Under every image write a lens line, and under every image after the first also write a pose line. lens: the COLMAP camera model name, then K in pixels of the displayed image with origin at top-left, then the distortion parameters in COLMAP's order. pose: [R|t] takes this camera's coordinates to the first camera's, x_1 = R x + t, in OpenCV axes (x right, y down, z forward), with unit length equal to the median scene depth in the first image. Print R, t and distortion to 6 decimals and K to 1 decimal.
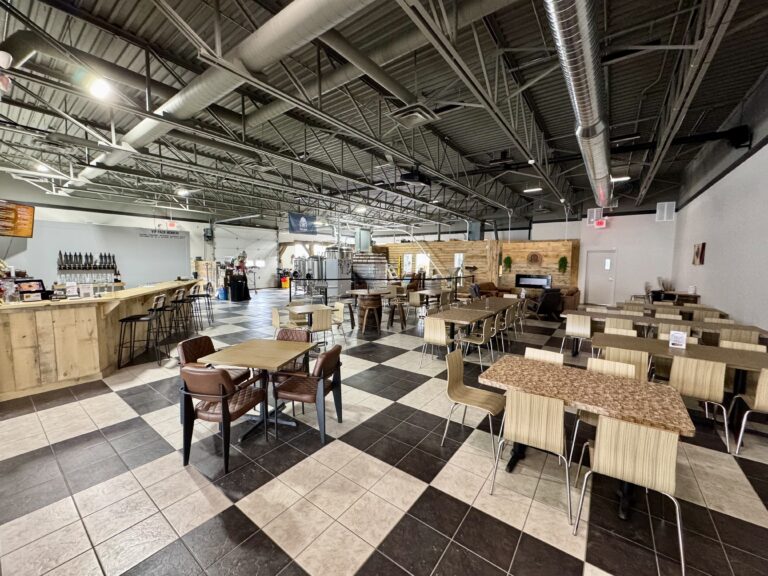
lens RADIAL K [[306.0, 0, 384.0], [0, 306.0, 288.0], [0, 0, 1]] dist [-0.002618, -0.000198]
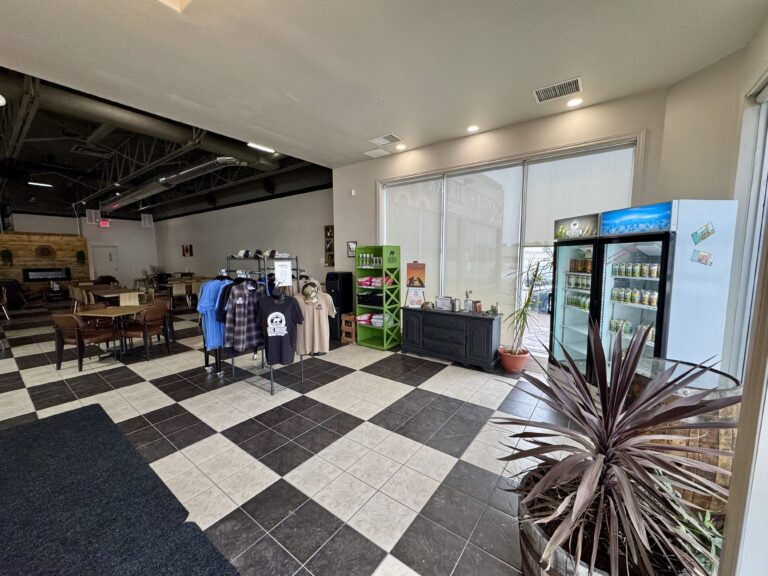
lens RADIAL K [[306.0, 0, 384.0], [0, 306.0, 288.0], [0, 0, 1]] dist [-0.002618, -0.000198]
pose [[0.001061, -0.105002, 0.994471, -0.492990], [0.089117, 0.990525, 0.104490, 0.015140], [-0.996021, 0.088513, 0.010408, -0.101158]]
